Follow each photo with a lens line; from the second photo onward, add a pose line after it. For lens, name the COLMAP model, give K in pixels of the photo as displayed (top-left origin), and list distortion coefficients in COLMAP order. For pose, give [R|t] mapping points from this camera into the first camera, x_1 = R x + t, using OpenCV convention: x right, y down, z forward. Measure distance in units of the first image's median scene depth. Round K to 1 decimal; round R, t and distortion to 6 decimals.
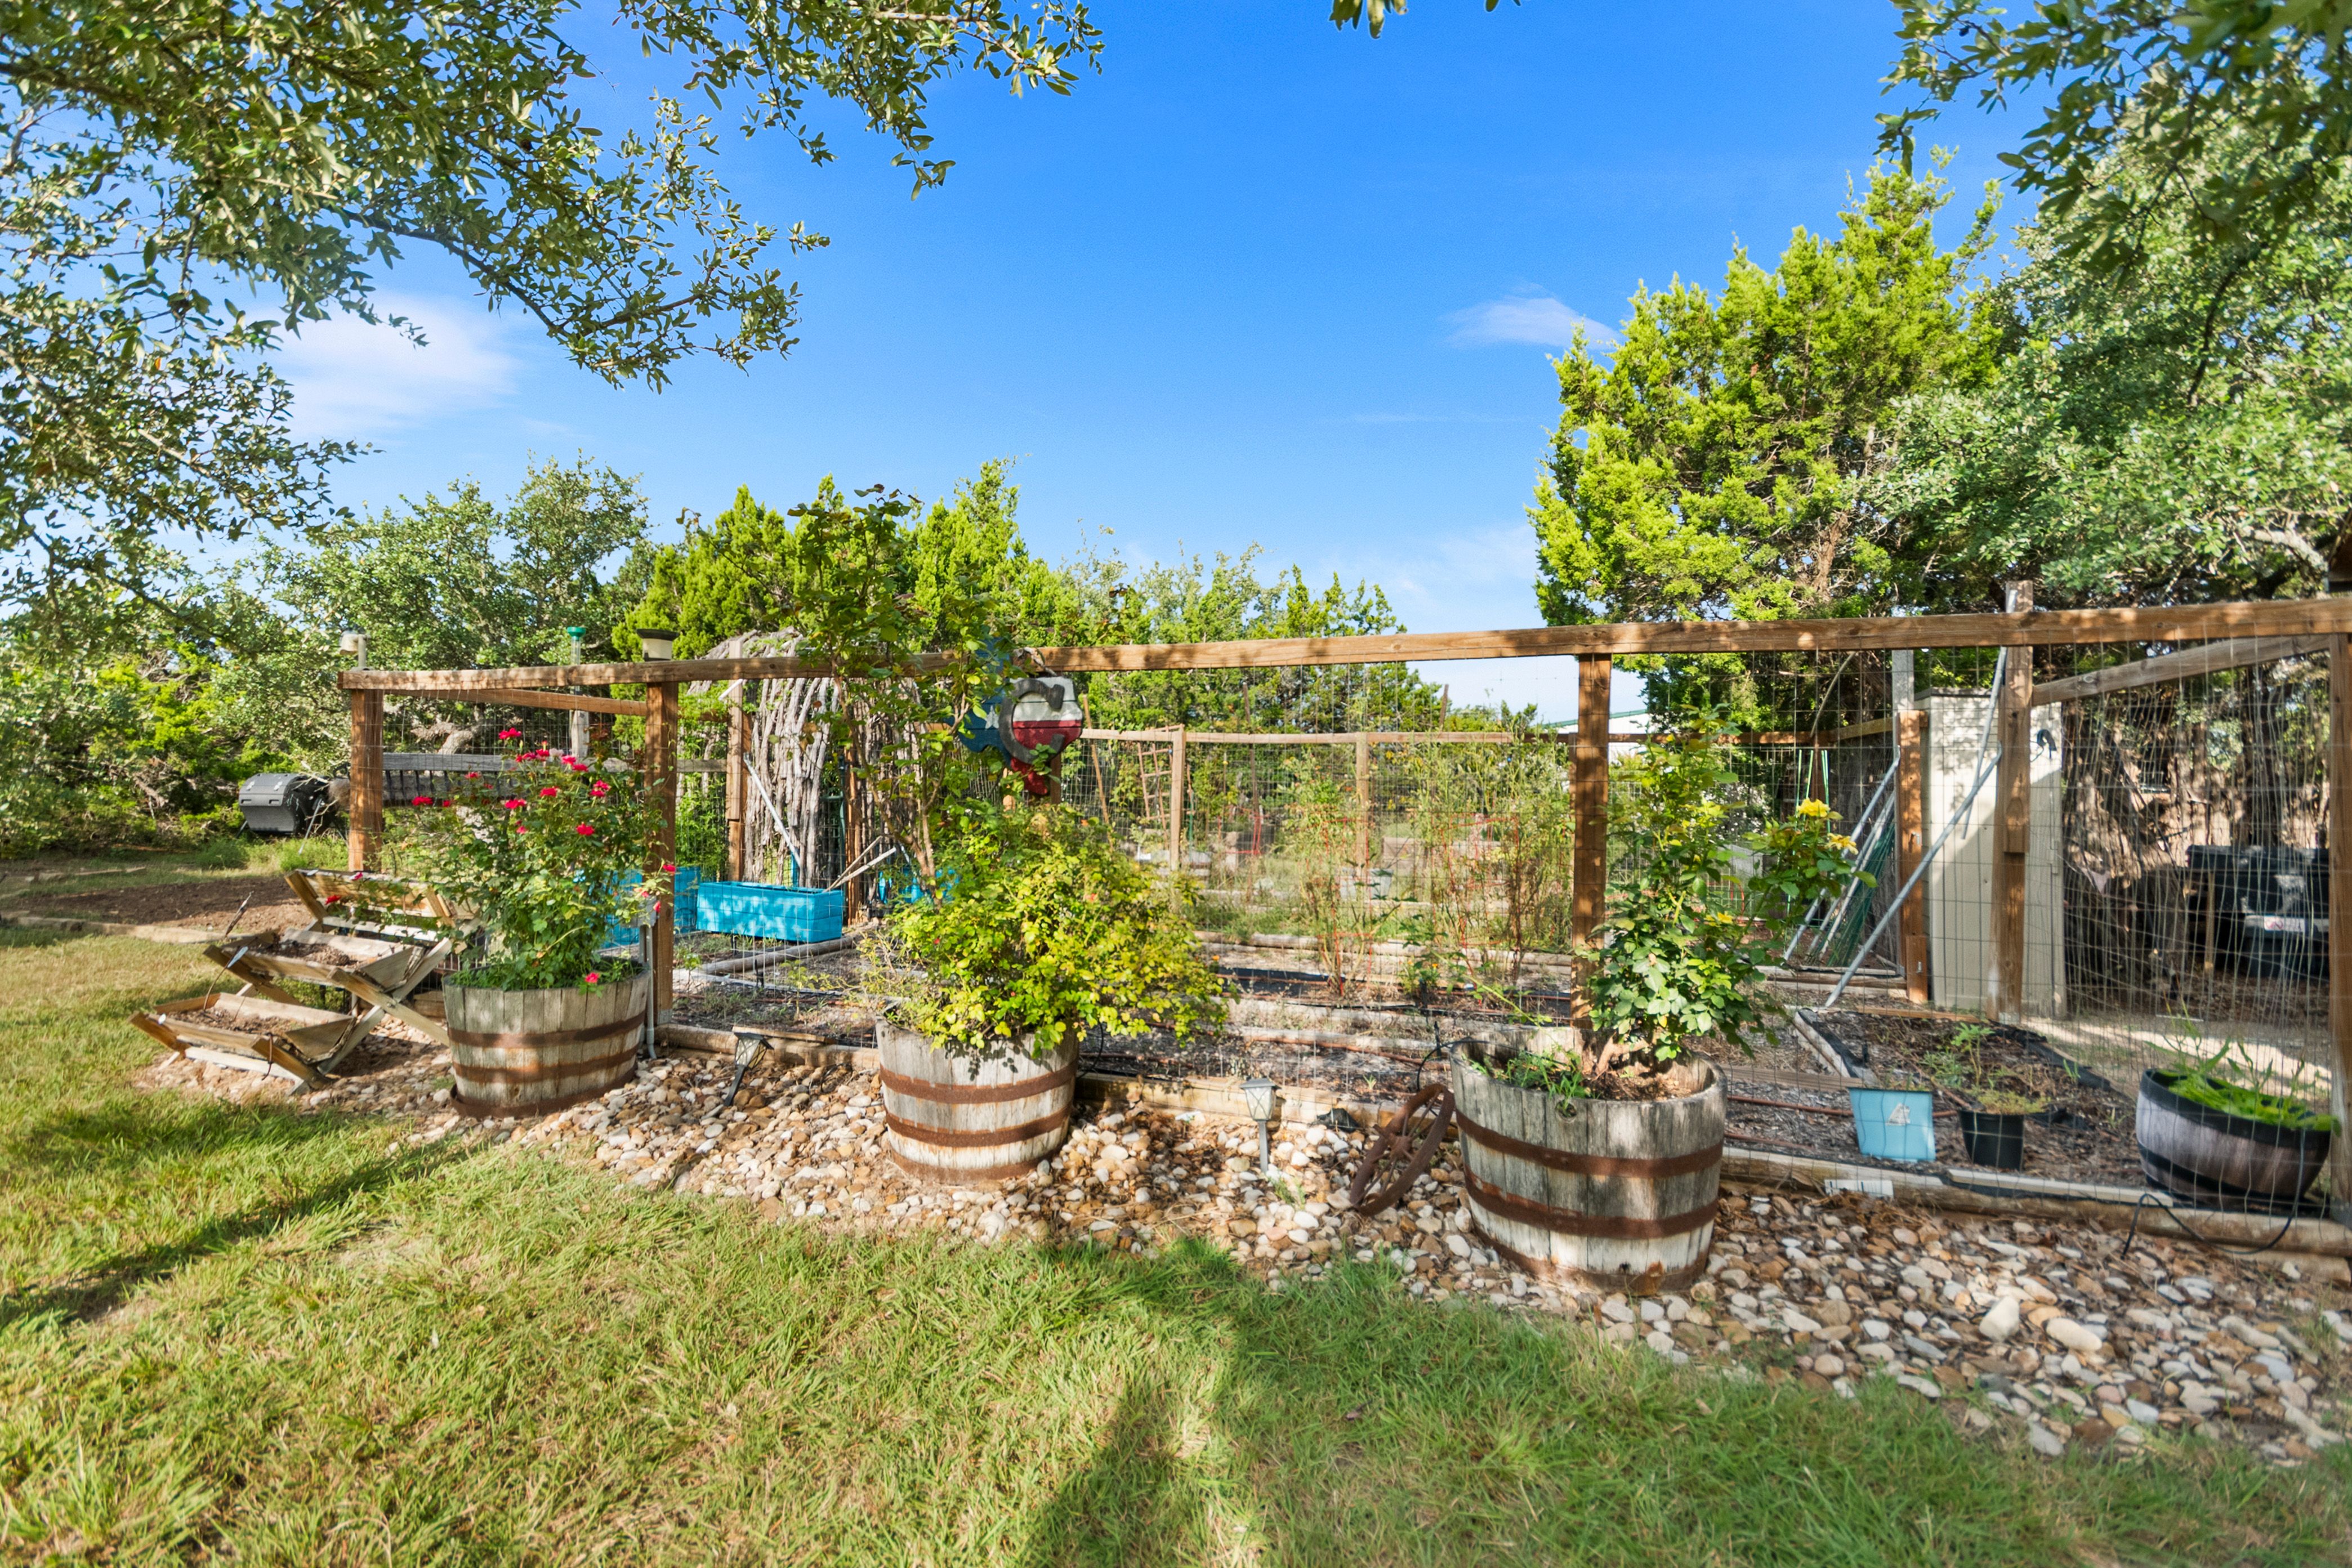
lens RADIAL K [[1057.0, 0, 1151.2], [0, 1057.0, 769.3], [0, 0, 1]] dist [0.004265, -0.004911]
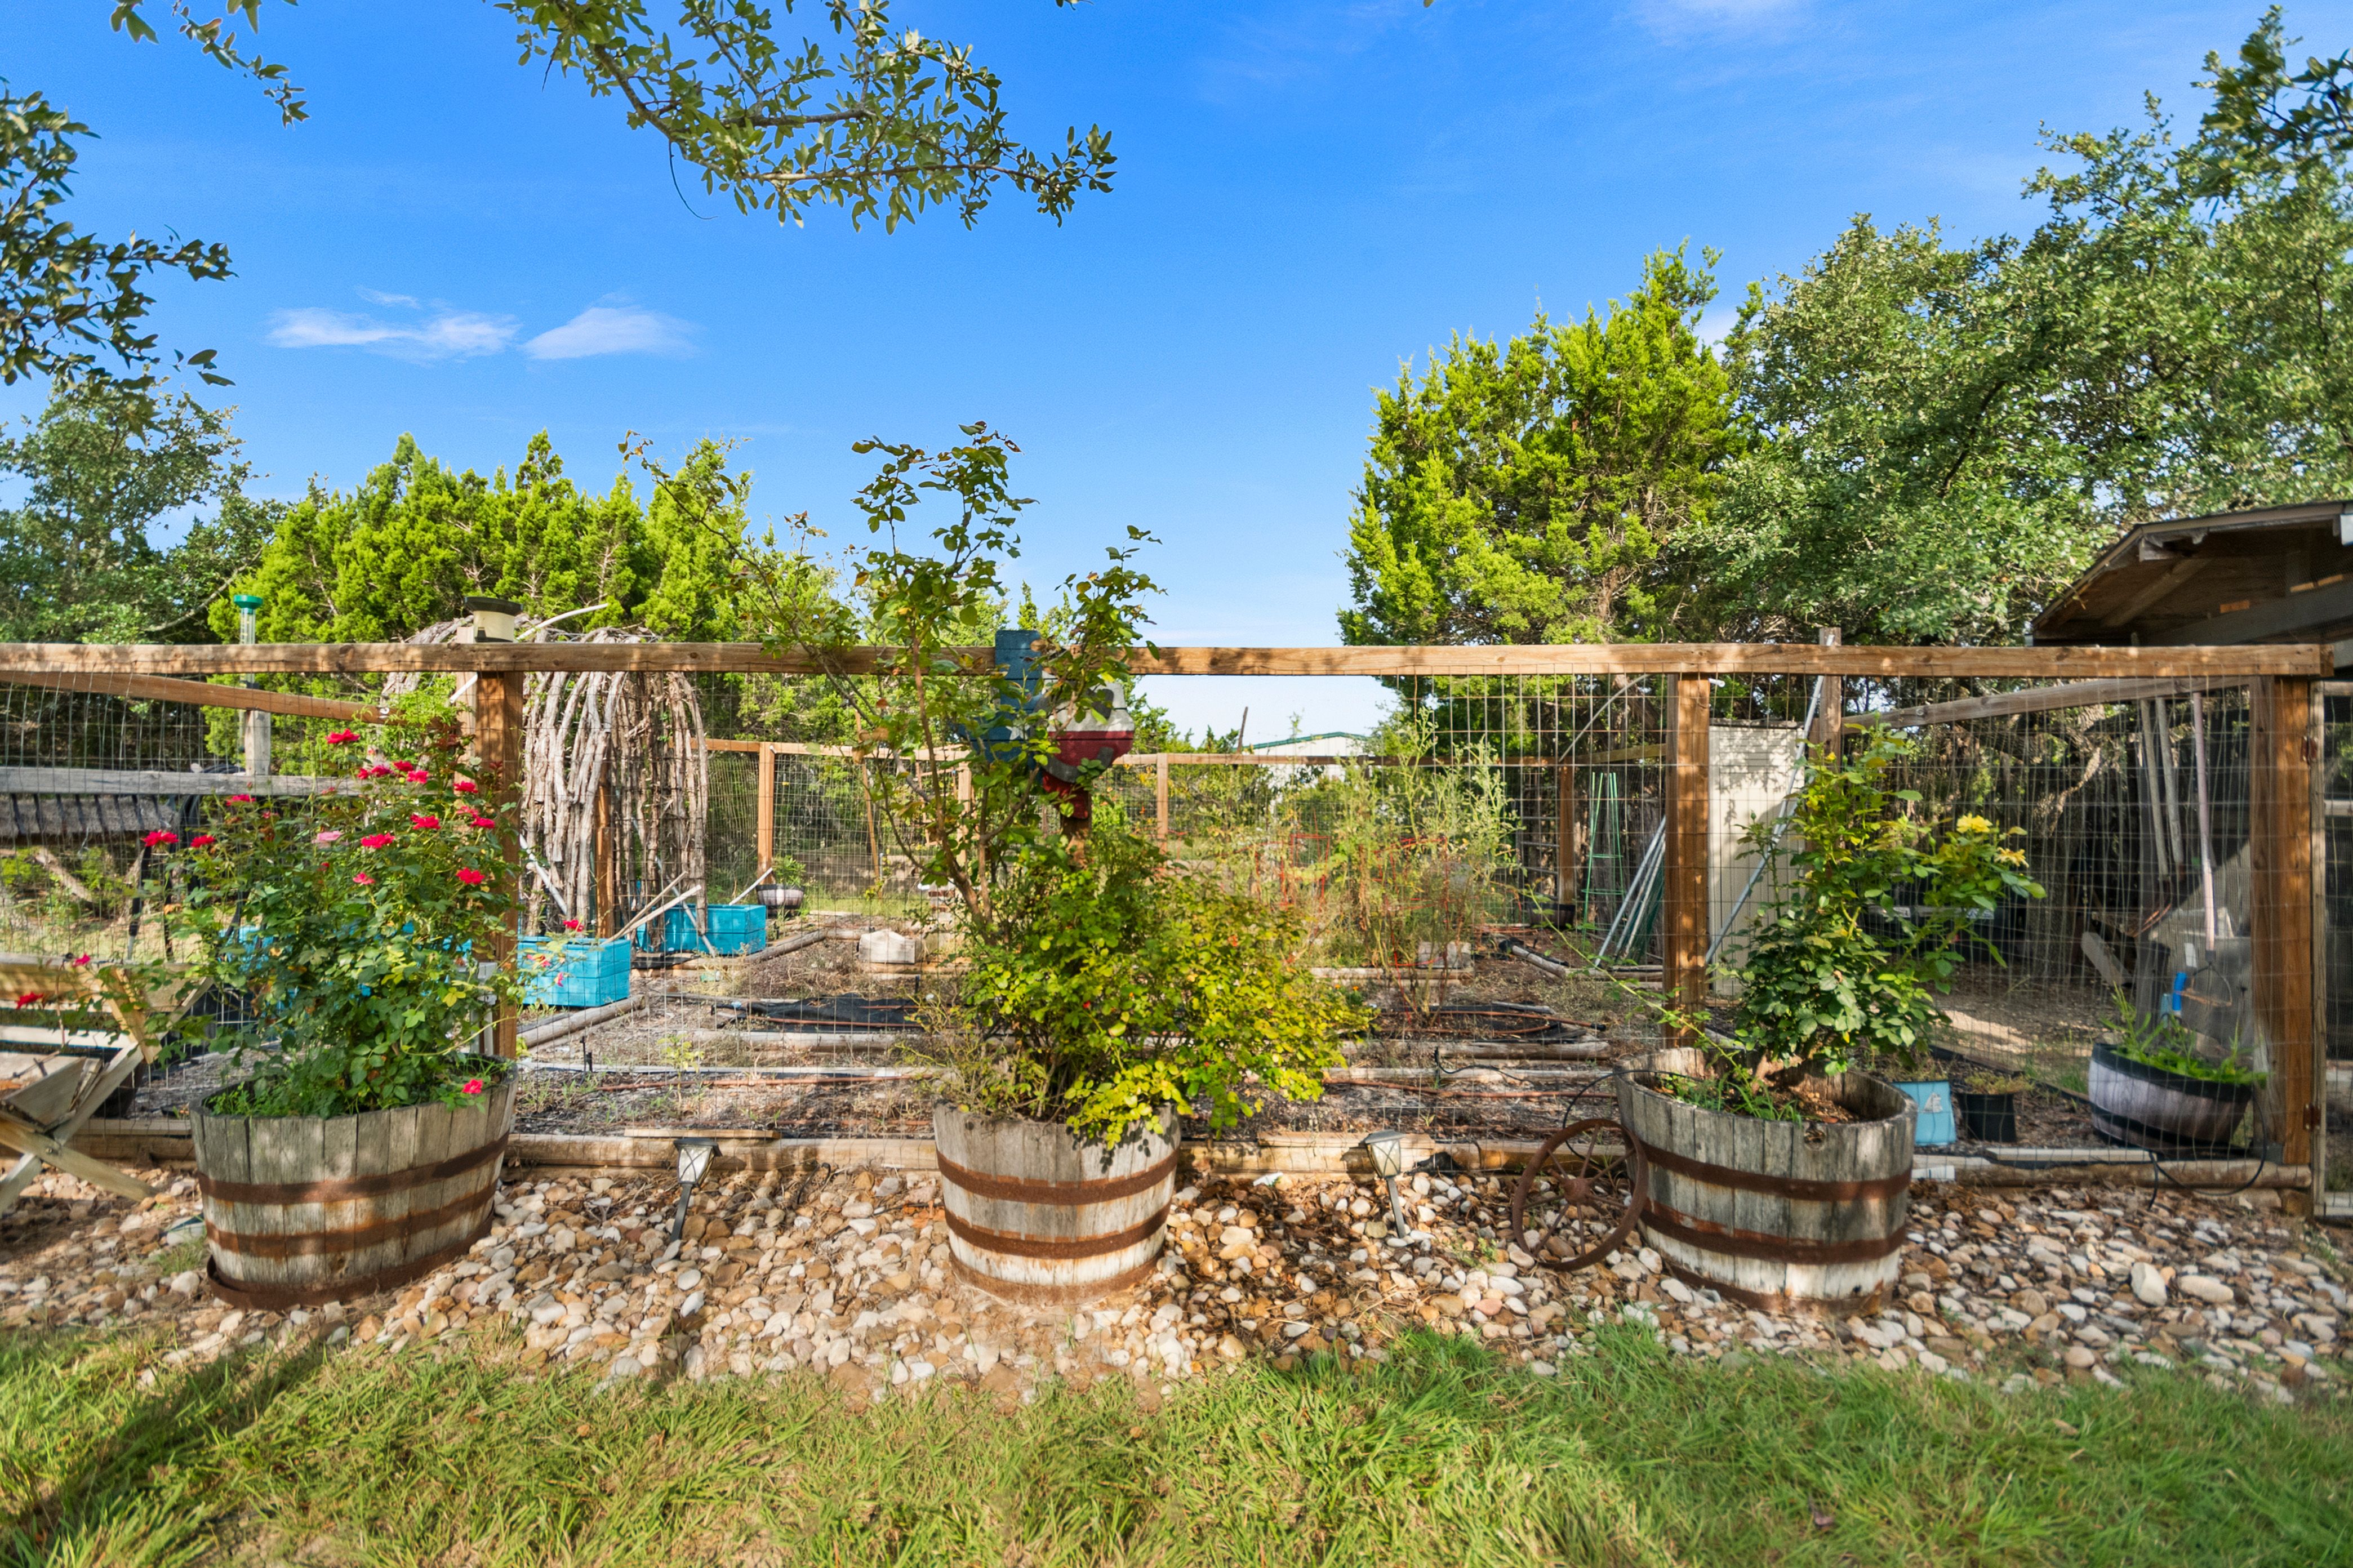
lens RADIAL K [[1057.4, 0, 1193.4], [0, 1057.4, 794.3], [0, 0, 1]] dist [0.004265, -0.004911]
pose [[0.944173, -0.002578, 0.329440, -0.333145], [0.001717, 0.999994, 0.002903, 0.002417], [-0.329446, -0.002176, 0.944172, 0.193426]]
